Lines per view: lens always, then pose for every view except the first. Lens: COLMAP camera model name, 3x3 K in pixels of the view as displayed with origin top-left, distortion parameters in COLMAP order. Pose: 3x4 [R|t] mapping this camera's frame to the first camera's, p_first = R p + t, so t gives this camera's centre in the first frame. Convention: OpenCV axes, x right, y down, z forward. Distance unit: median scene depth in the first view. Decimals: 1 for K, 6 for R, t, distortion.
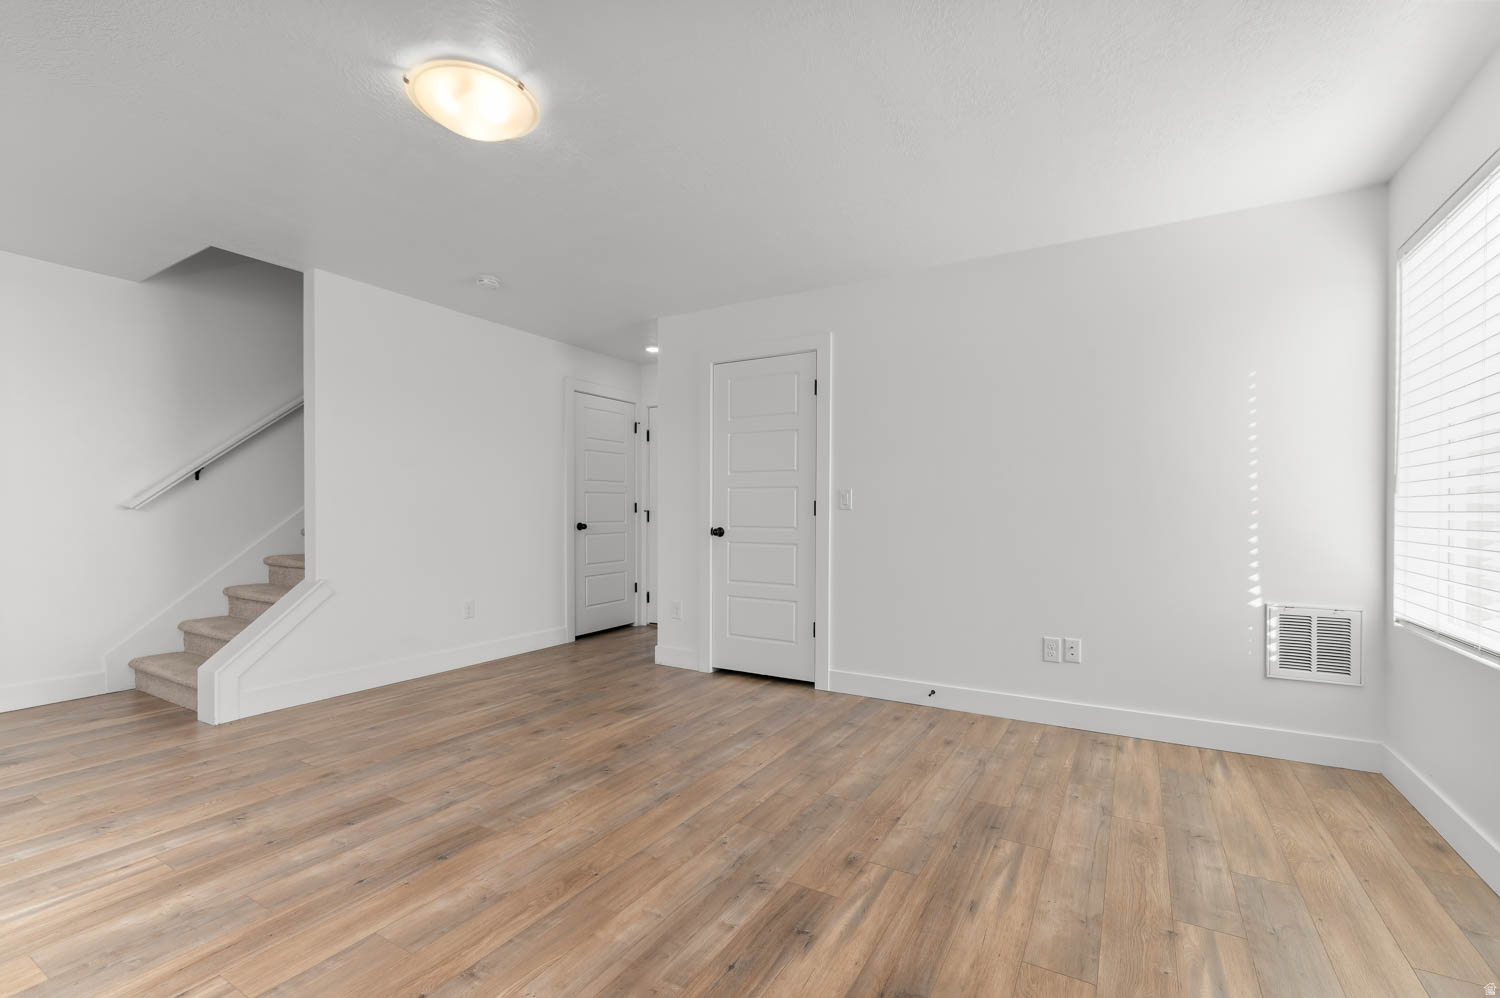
lens RADIAL K [[645.7, 0, 764.0], [0, 645.7, 506.3], [0, 0, 1]] dist [0.003800, 0.000388]
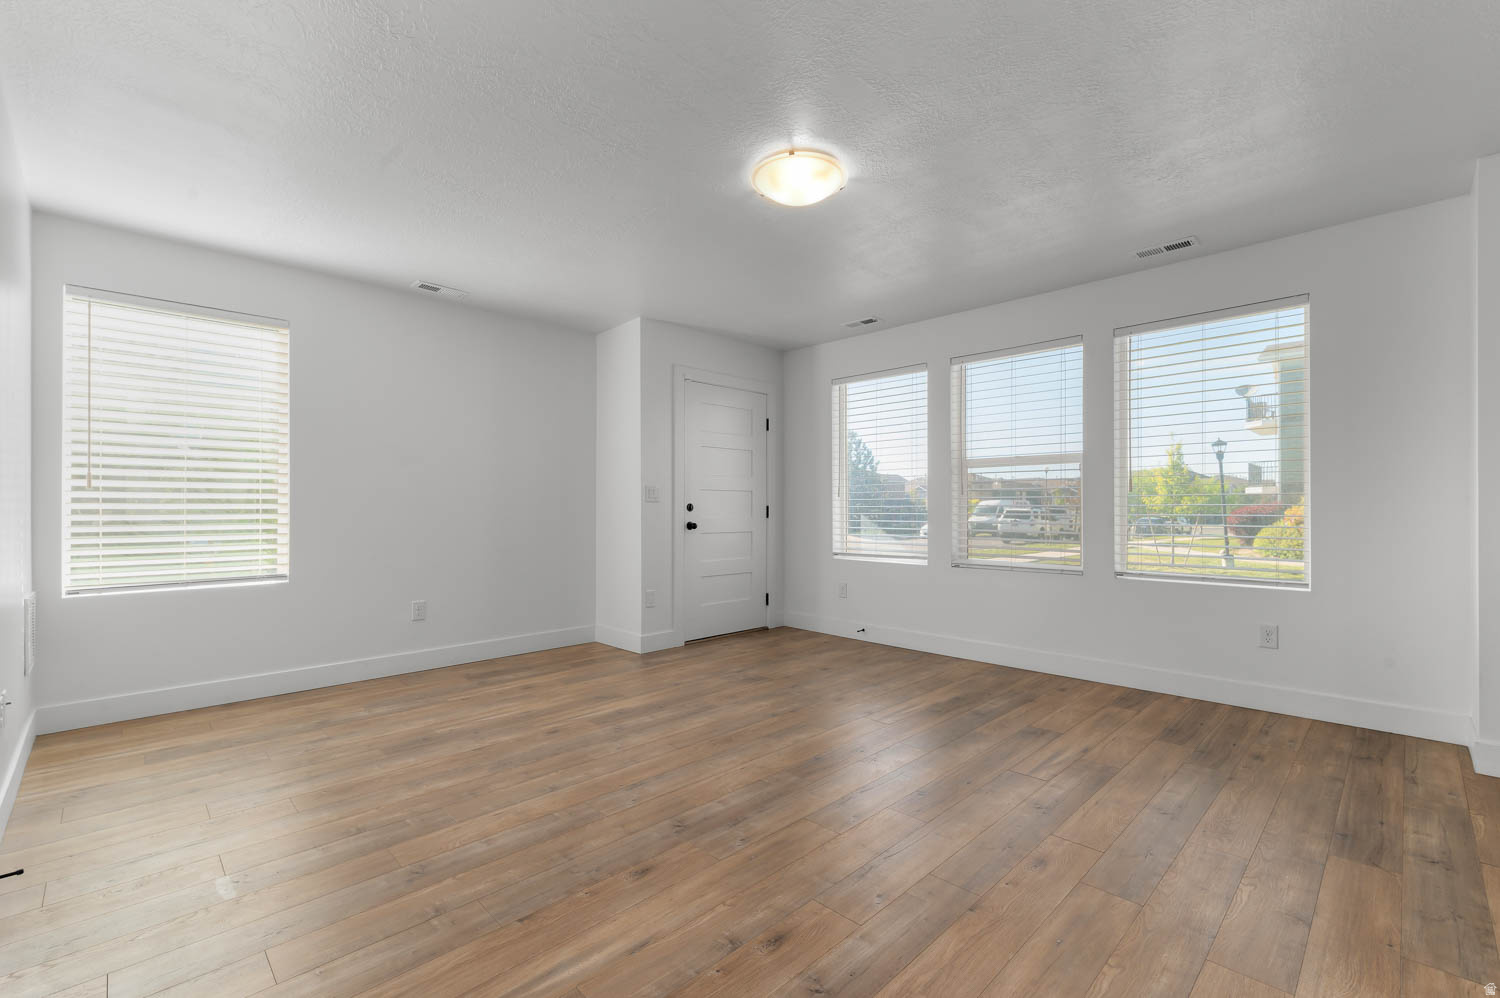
lens RADIAL K [[662.8, 0, 753.9], [0, 662.8, 517.0], [0, 0, 1]] dist [-0.001471, -0.000057]
pose [[-0.962317, -0.005343, 0.271876, -0.571950], [-0.003901, 0.999975, 0.005844, 0.023671], [-0.271901, 0.004563, -0.962314, 1.821760]]
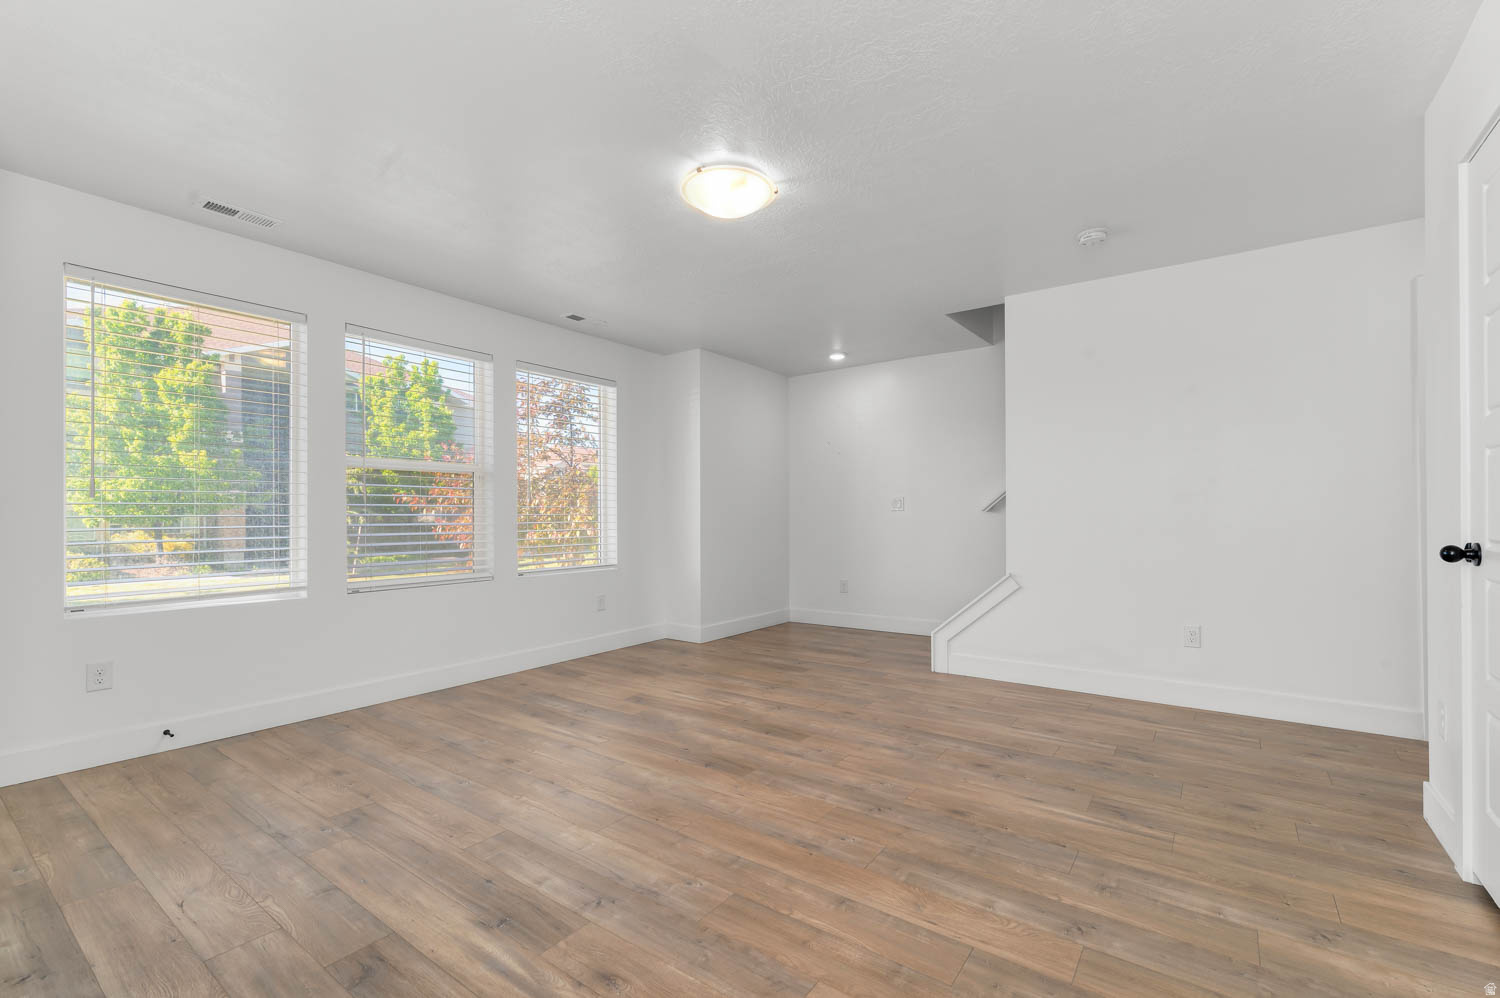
lens RADIAL K [[645.7, 0, 764.0], [0, 645.7, 506.3], [0, 0, 1]] dist [0.003800, 0.000388]
pose [[-0.093707, -0.016450, -0.995464, 0.669666], [0.011654, 0.999777, -0.017618, 0.013705], [0.995532, -0.013253, -0.093495, 0.965929]]
